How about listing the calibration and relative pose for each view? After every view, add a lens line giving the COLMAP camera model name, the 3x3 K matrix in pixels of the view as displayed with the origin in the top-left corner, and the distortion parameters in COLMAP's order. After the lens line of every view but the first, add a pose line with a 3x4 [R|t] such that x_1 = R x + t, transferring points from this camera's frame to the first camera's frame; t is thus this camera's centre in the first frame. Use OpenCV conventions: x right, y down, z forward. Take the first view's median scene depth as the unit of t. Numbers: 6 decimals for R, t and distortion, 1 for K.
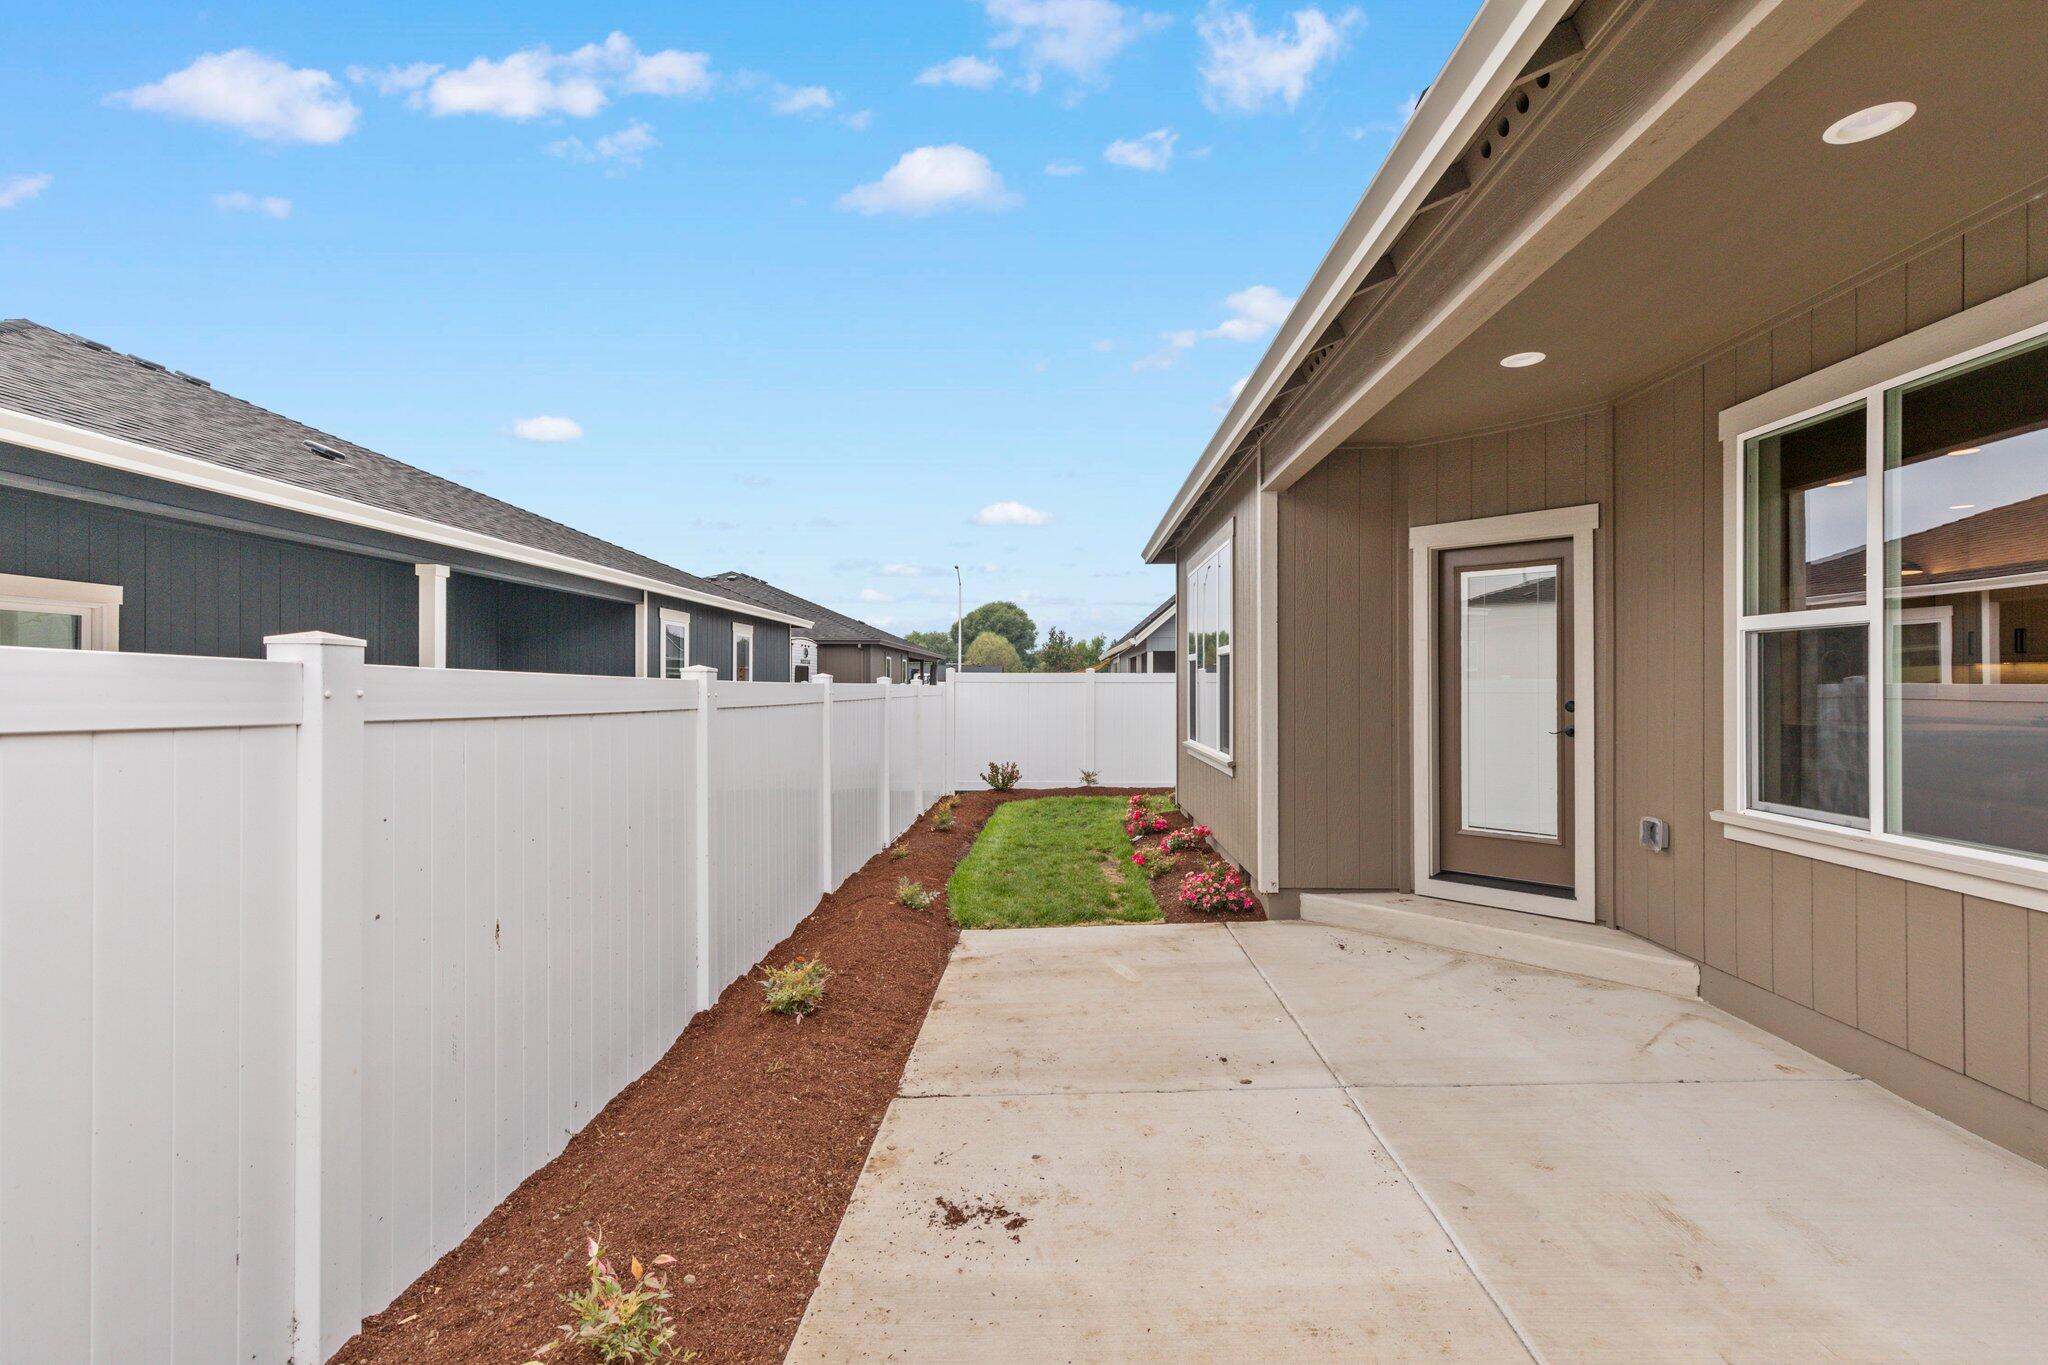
lens RADIAL K [[929.3, 0, 1042.8], [0, 929.3, 682.1], [0, 0, 1]] dist [0.000629, -0.000028]
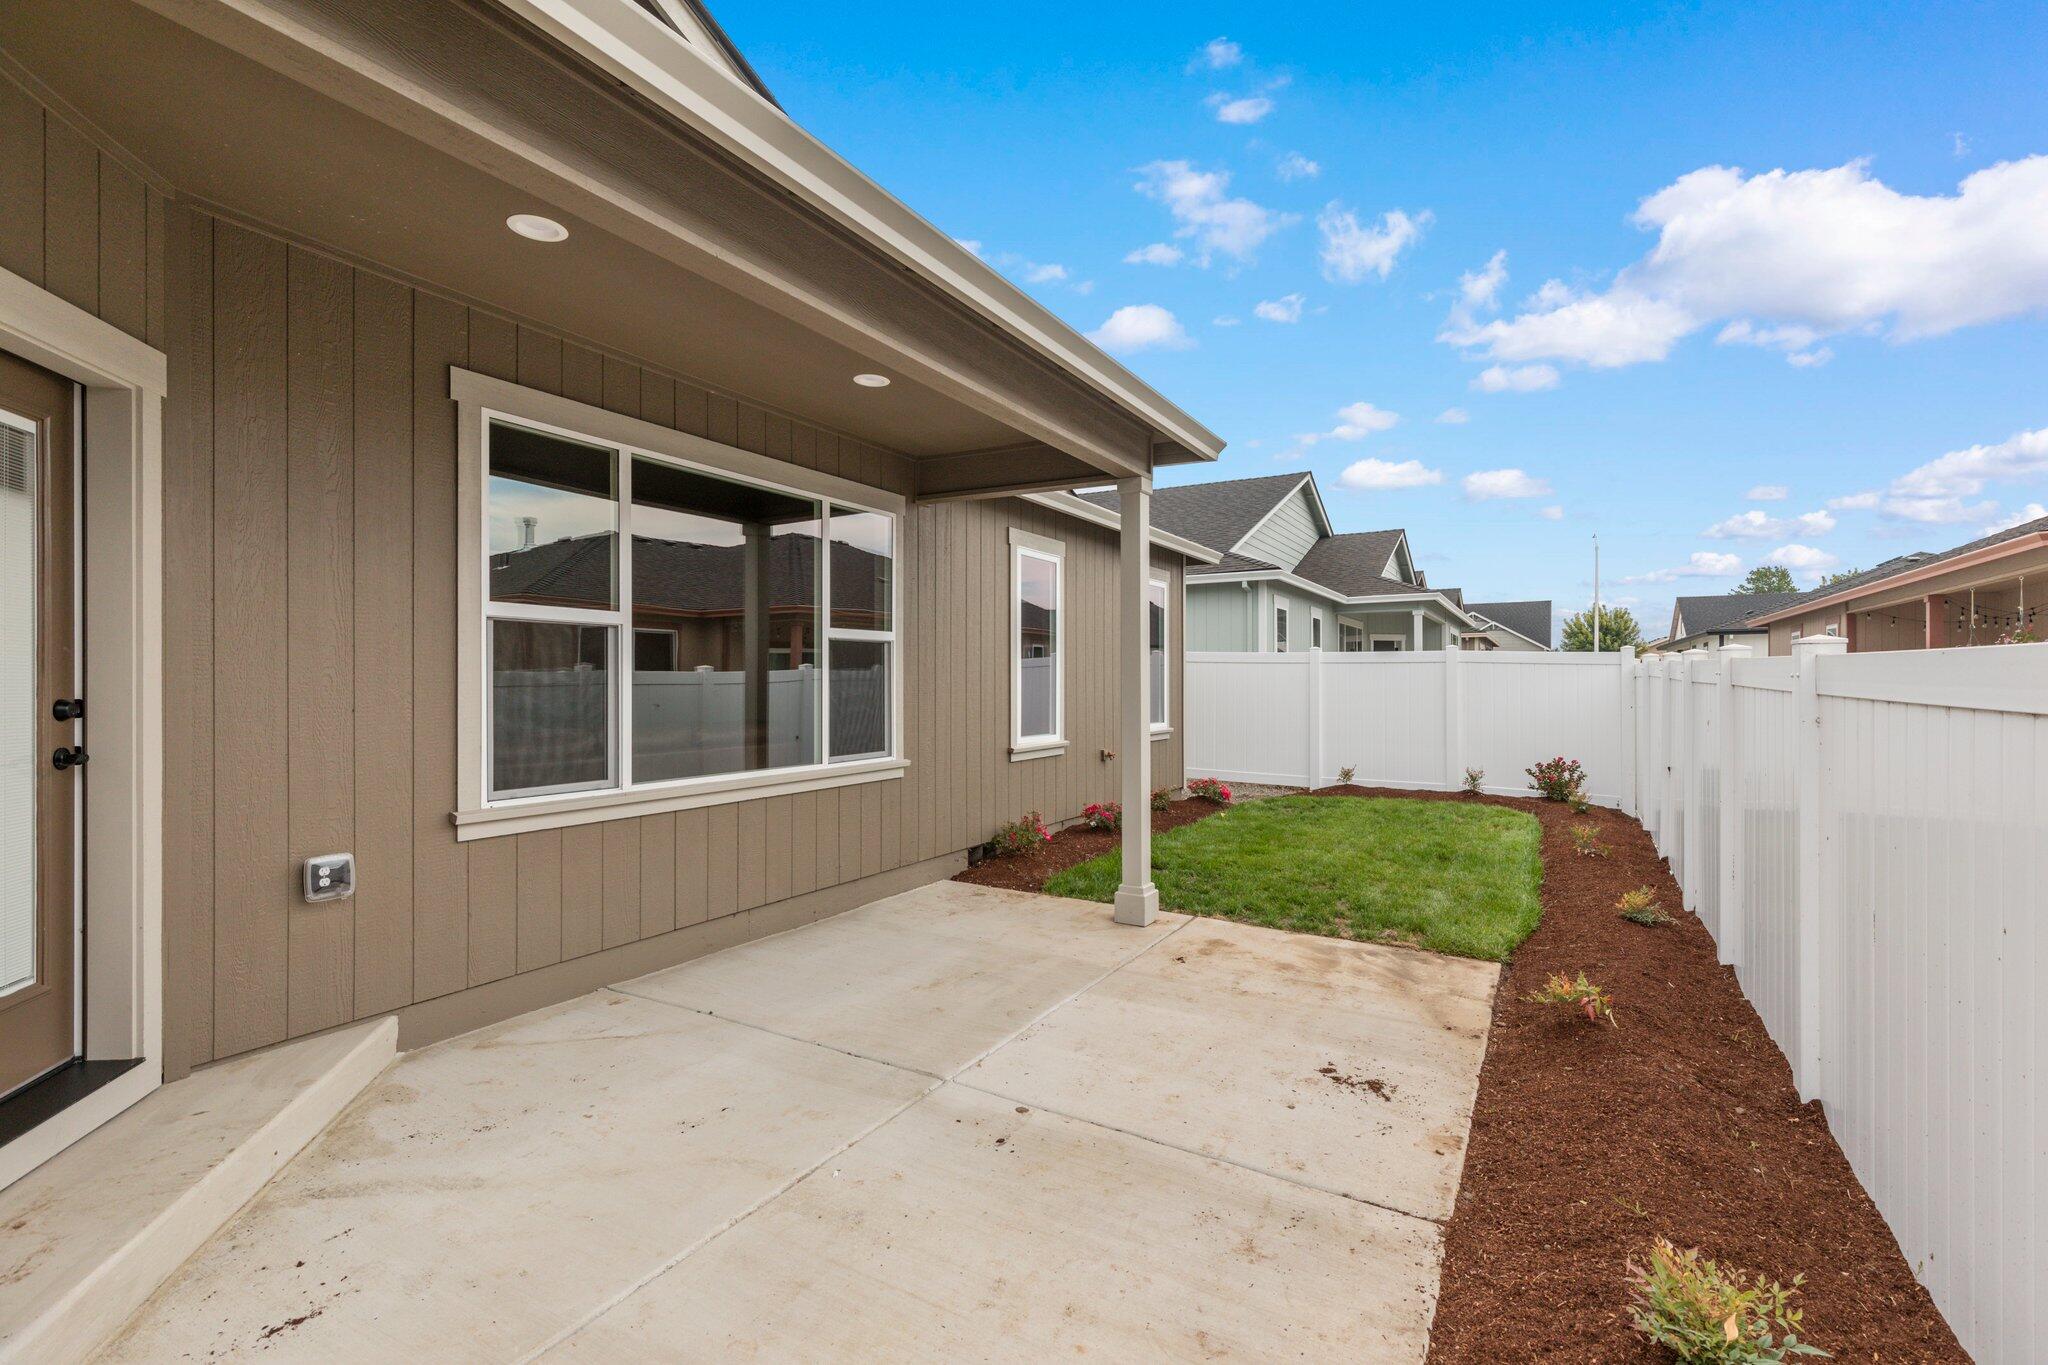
lens RADIAL K [[929.3, 0, 1042.8], [0, 929.3, 682.1], [0, 0, 1]] dist [0.000629, -0.000028]
pose [[-0.885191, 0.004388, 0.465206, -0.223650], [0.002275, 0.999984, -0.005102, 0.022526], [-0.465221, -0.003458, -0.885188, 1.829698]]
